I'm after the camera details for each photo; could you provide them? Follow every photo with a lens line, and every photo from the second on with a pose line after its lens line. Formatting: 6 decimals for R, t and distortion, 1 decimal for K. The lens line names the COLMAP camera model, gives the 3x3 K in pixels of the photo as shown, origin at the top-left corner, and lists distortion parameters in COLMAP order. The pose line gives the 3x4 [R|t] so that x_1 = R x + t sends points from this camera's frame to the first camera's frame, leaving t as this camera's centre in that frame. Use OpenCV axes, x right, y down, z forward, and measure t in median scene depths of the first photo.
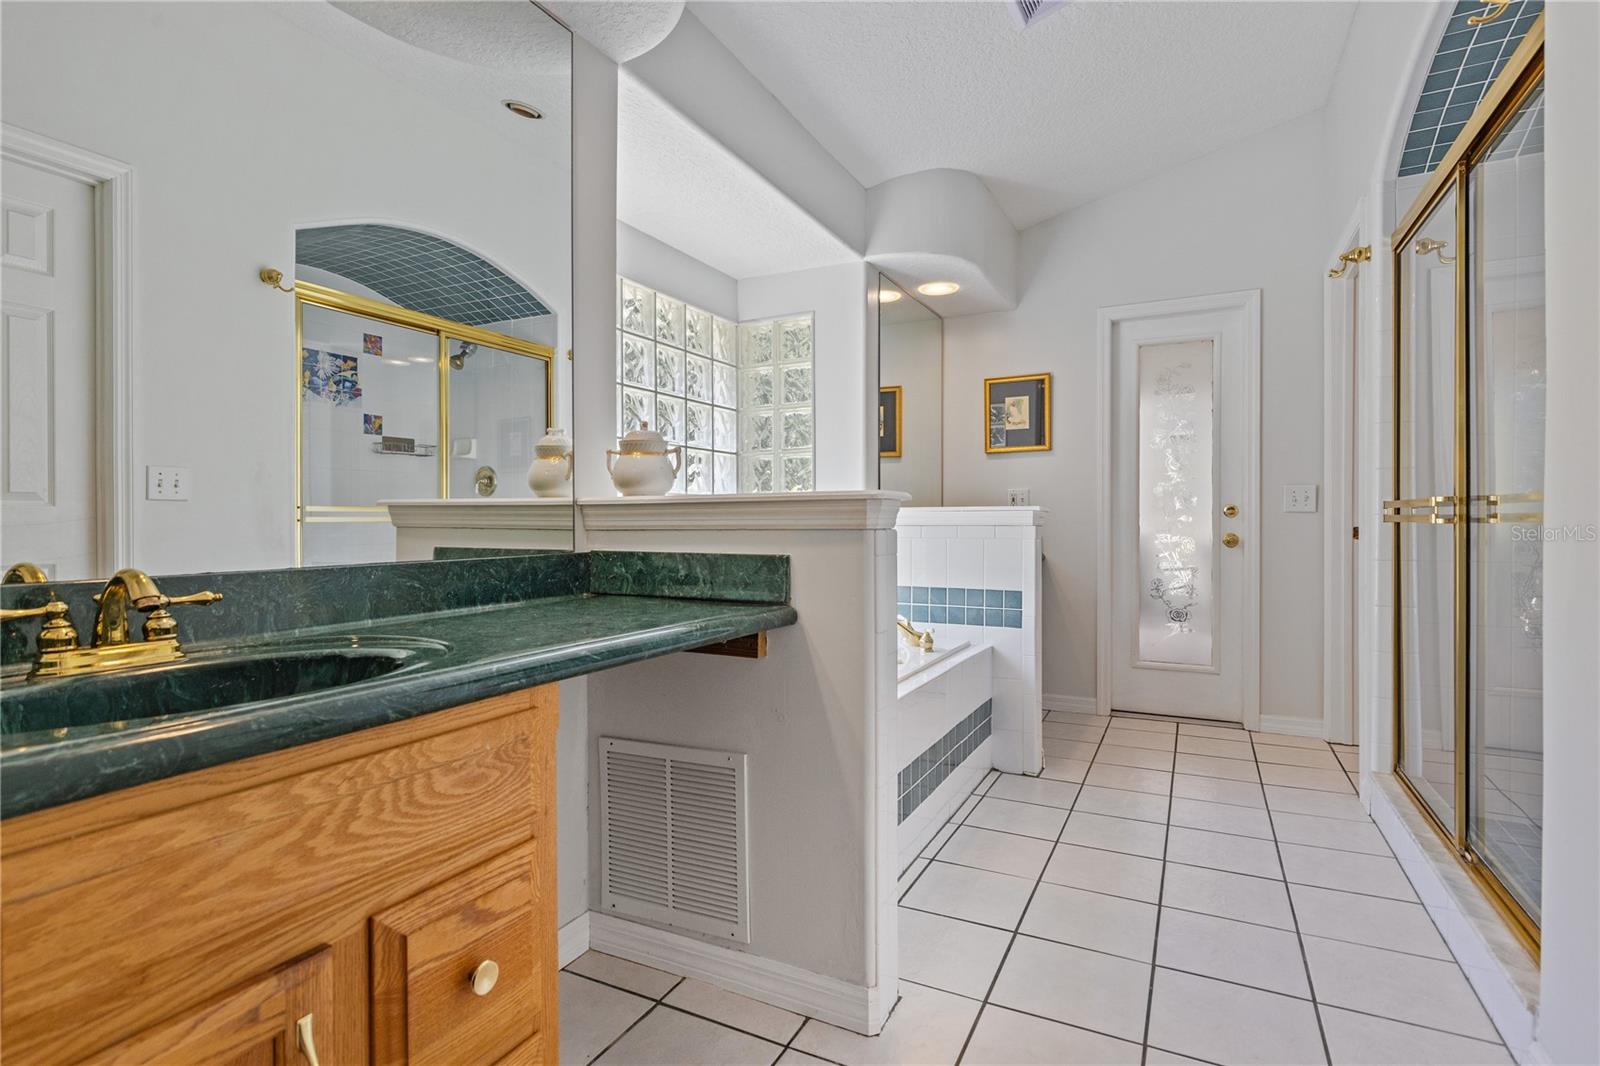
lens RADIAL K [[786.5, 0, 796.8], [0, 786.5, 536.0], [0, 0, 1]] dist [-0.000529, 0.000968]
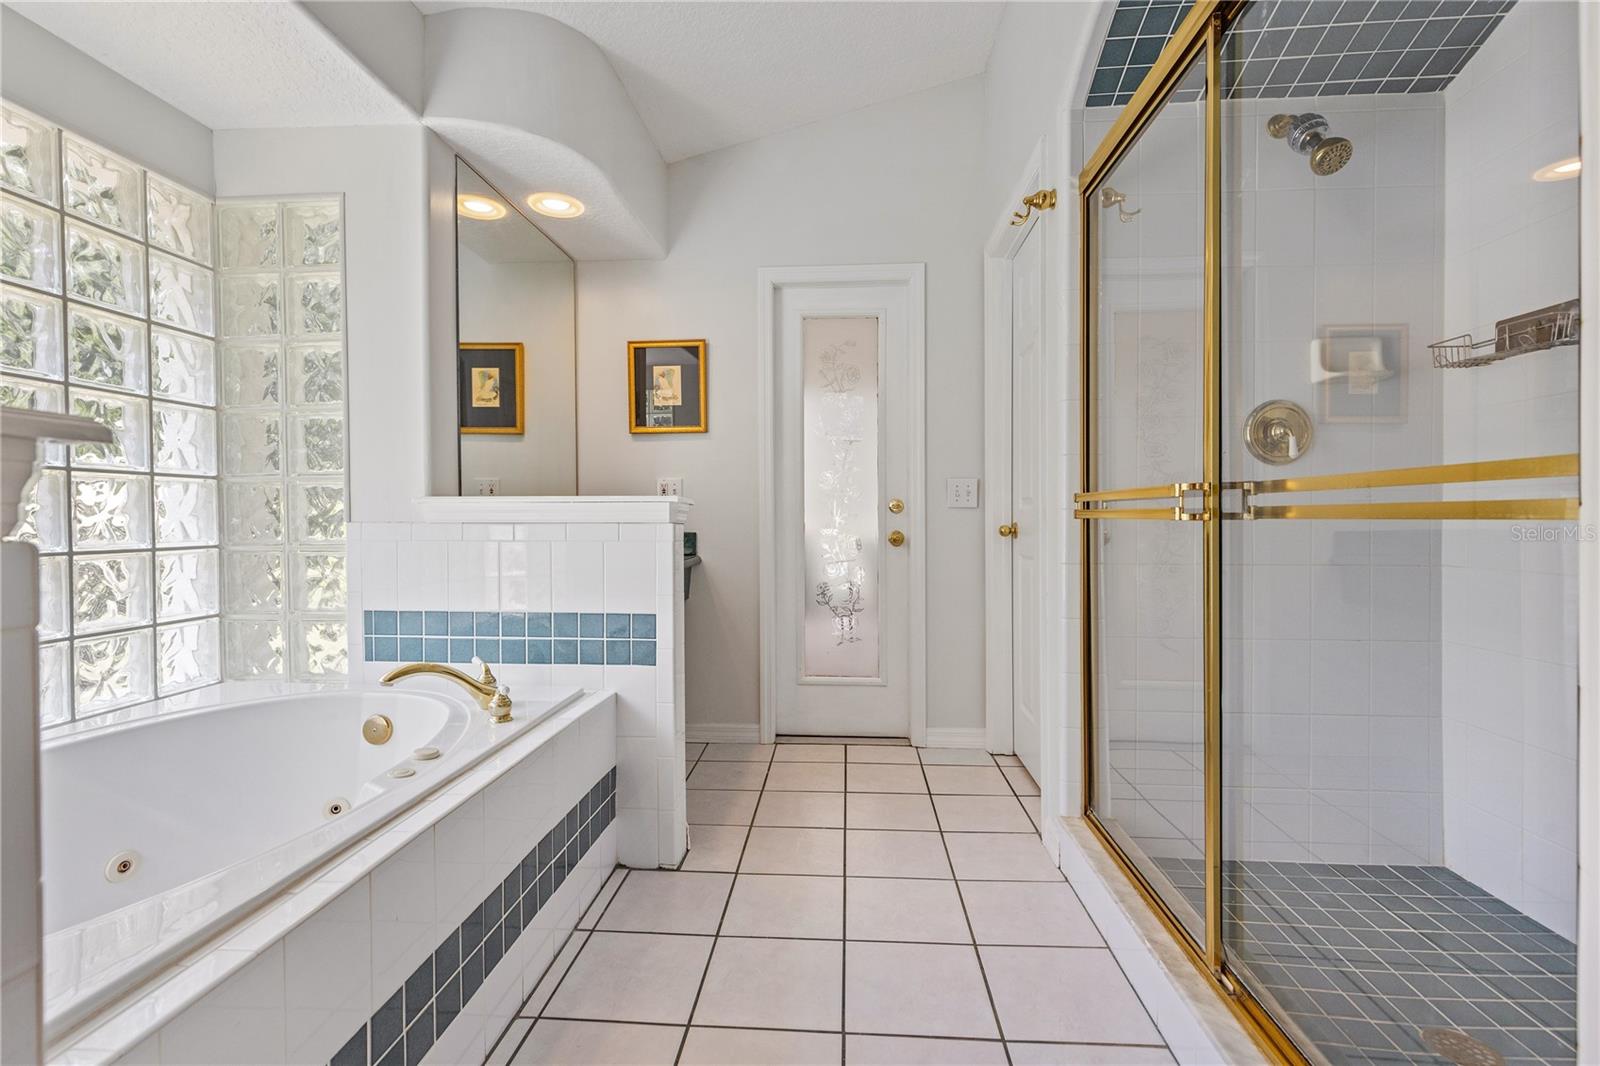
lens RADIAL K [[721.4, 0, 794.6], [0, 721.4, 523.4], [0, 0, 1]] dist [0.013087, -0.000773]
pose [[0.921759, -0.001817, 0.387760, 0.136864], [0.006065, 0.999934, -0.009734, -0.005349], [-0.387717, 0.011324, 0.921709, 0.317143]]
